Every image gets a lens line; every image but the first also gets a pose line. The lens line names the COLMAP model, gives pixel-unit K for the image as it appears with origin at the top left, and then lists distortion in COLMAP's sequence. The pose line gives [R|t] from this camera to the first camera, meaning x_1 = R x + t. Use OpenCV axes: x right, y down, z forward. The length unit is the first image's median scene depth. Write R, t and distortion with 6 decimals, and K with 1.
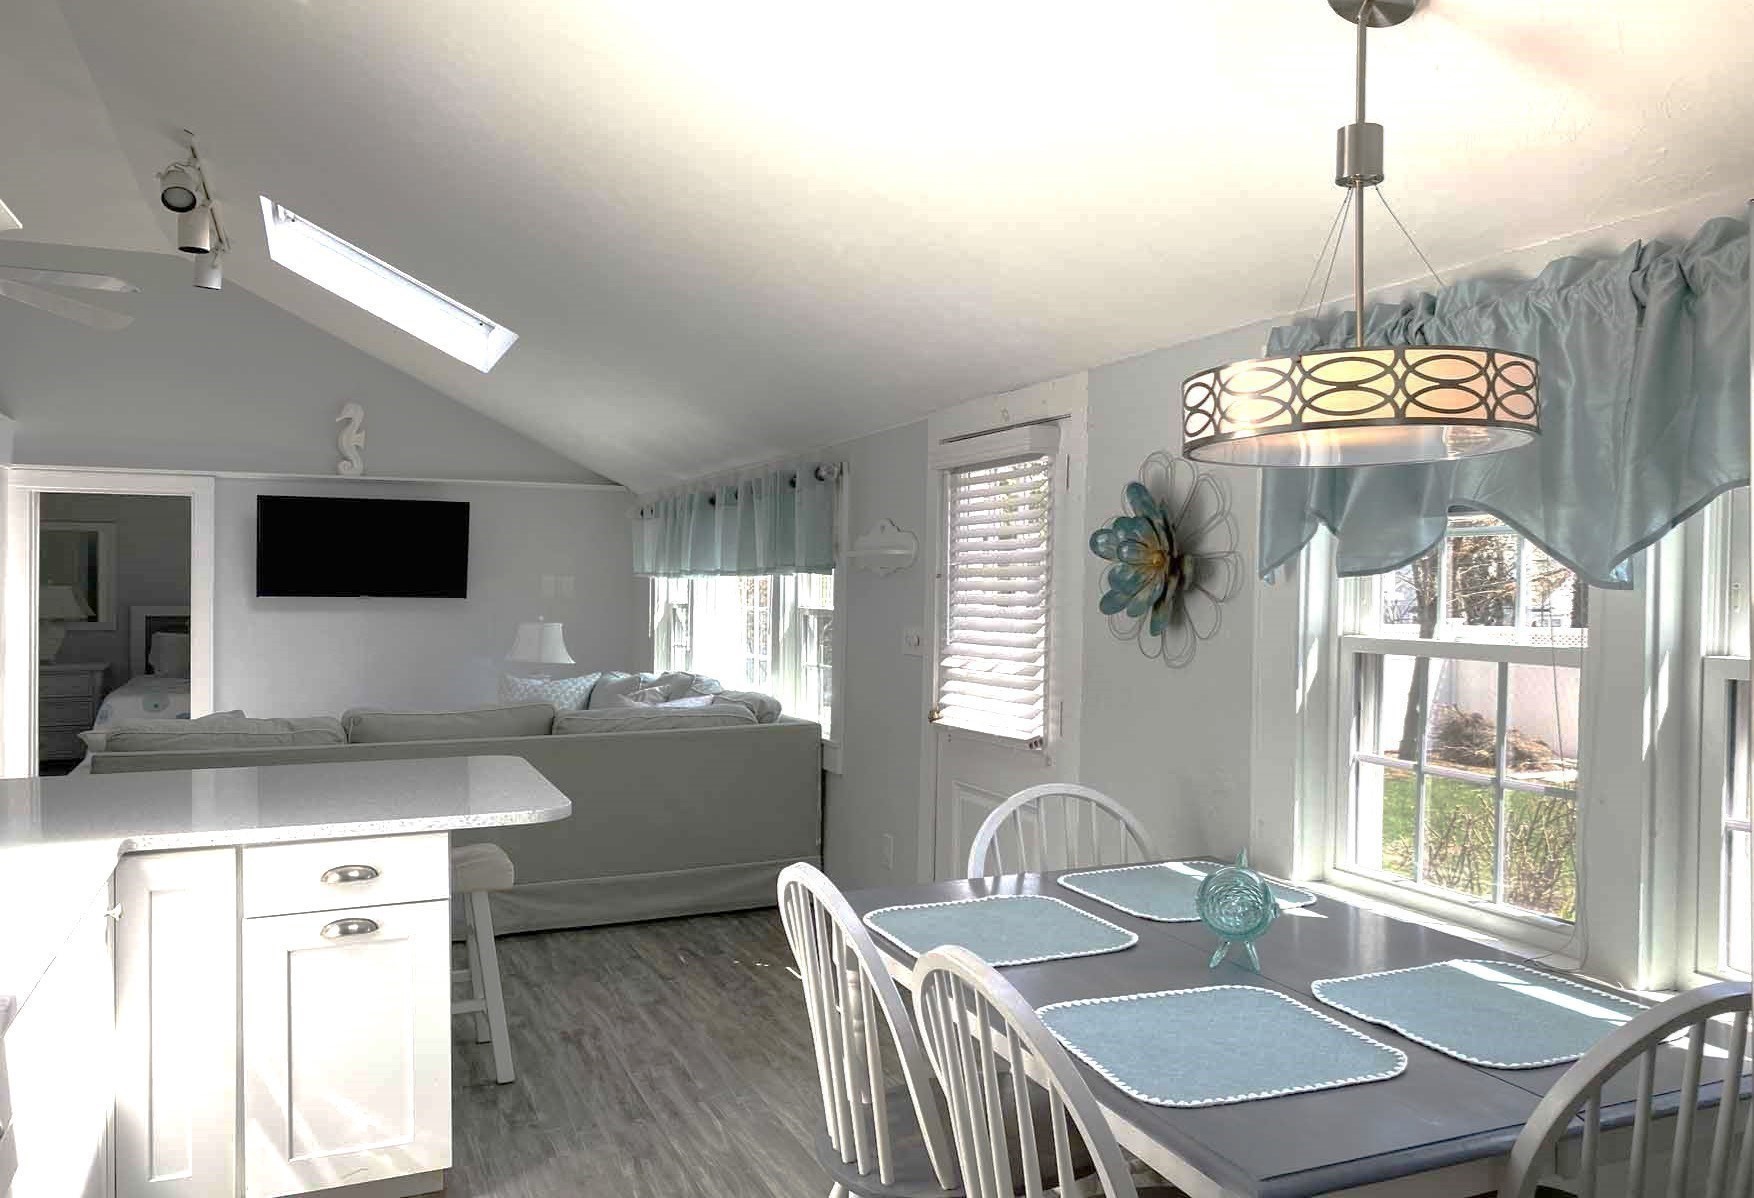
lens RADIAL K [[1364.6, 0, 867.9], [0, 1364.6, 587.6], [0, 0, 1]] dist [0.090212, -0.032114]
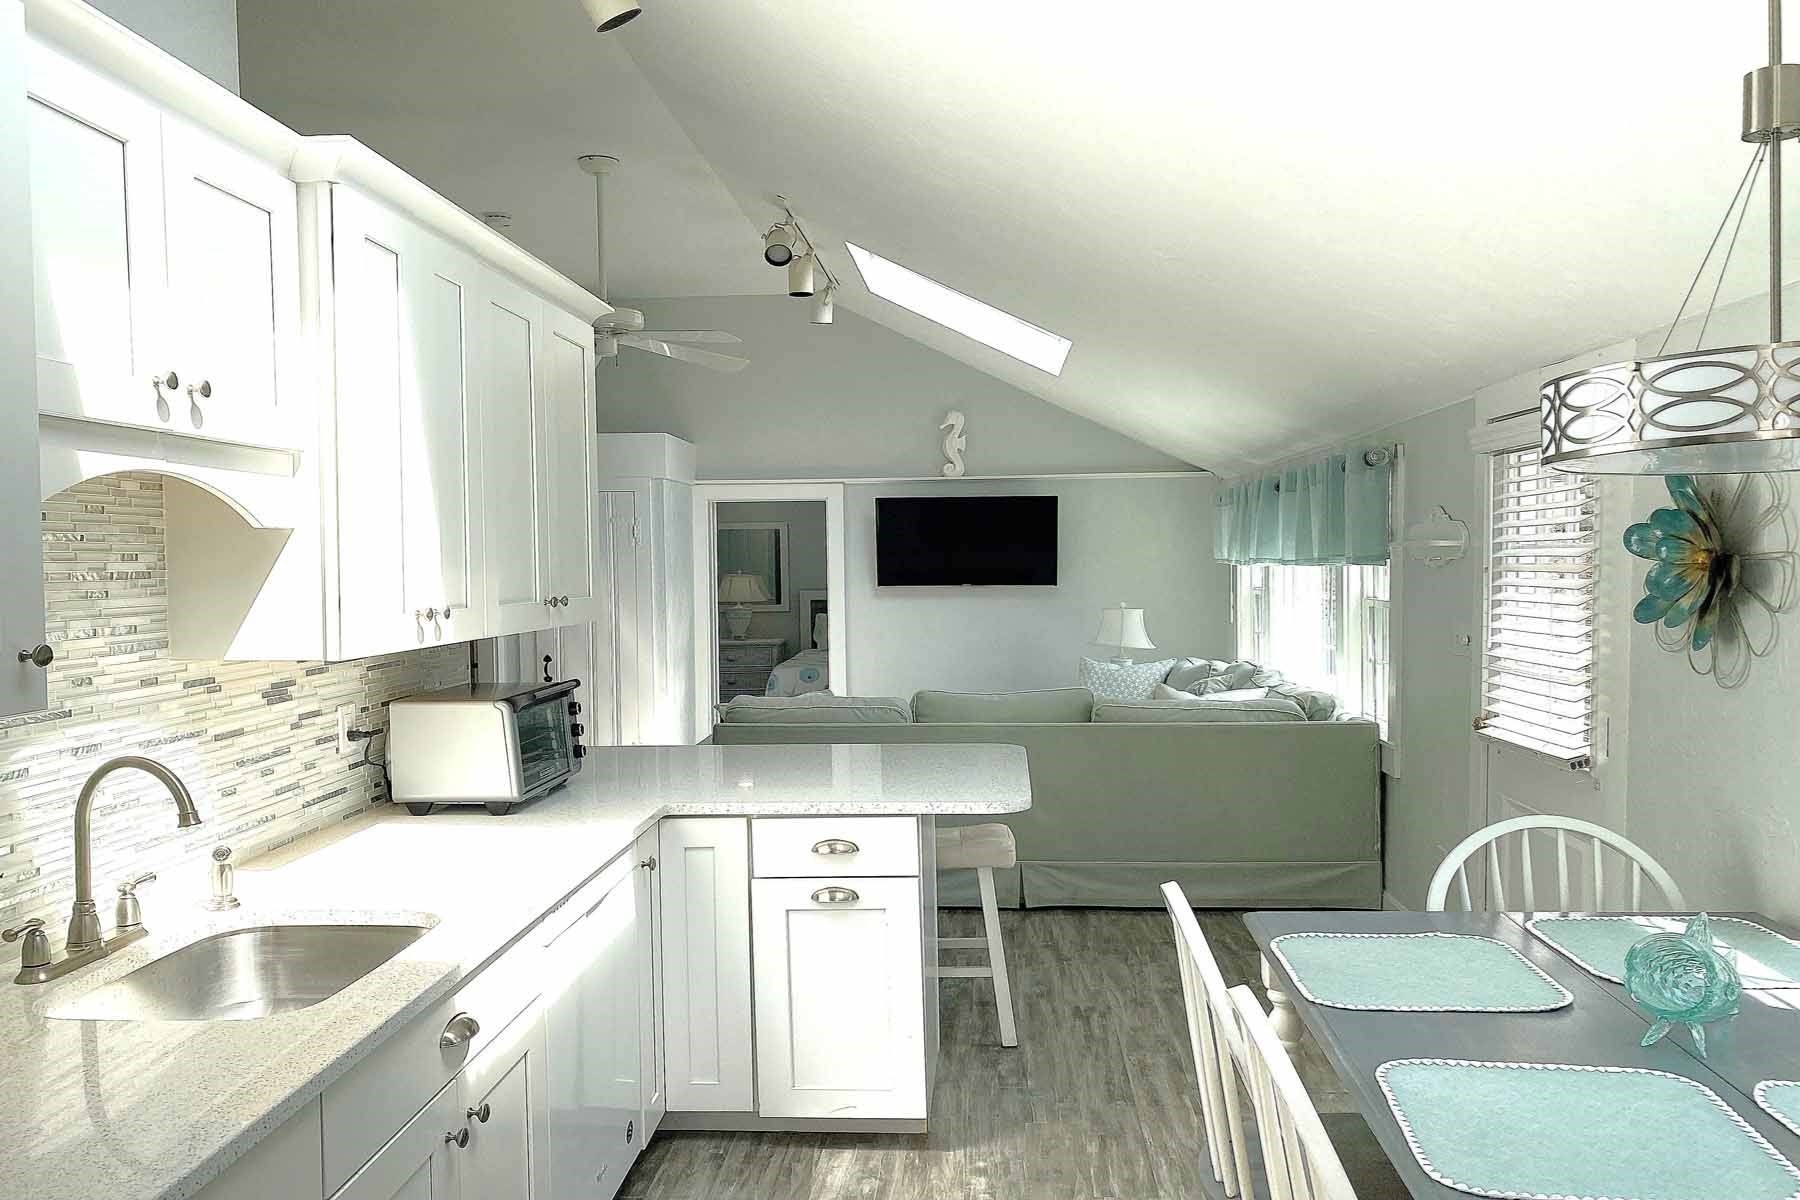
lens RADIAL K [[1352.6, 0, 904.7], [0, 1352.6, 609.9], [0, 0, 1]] dist [0.113157, -0.040861]
pose [[0.904074, 0.003273, -0.427364, 0.101254], [0.011629, 0.999412, 0.032256, -0.017577], [0.427218, -0.034132, 0.903504, 0.003271]]
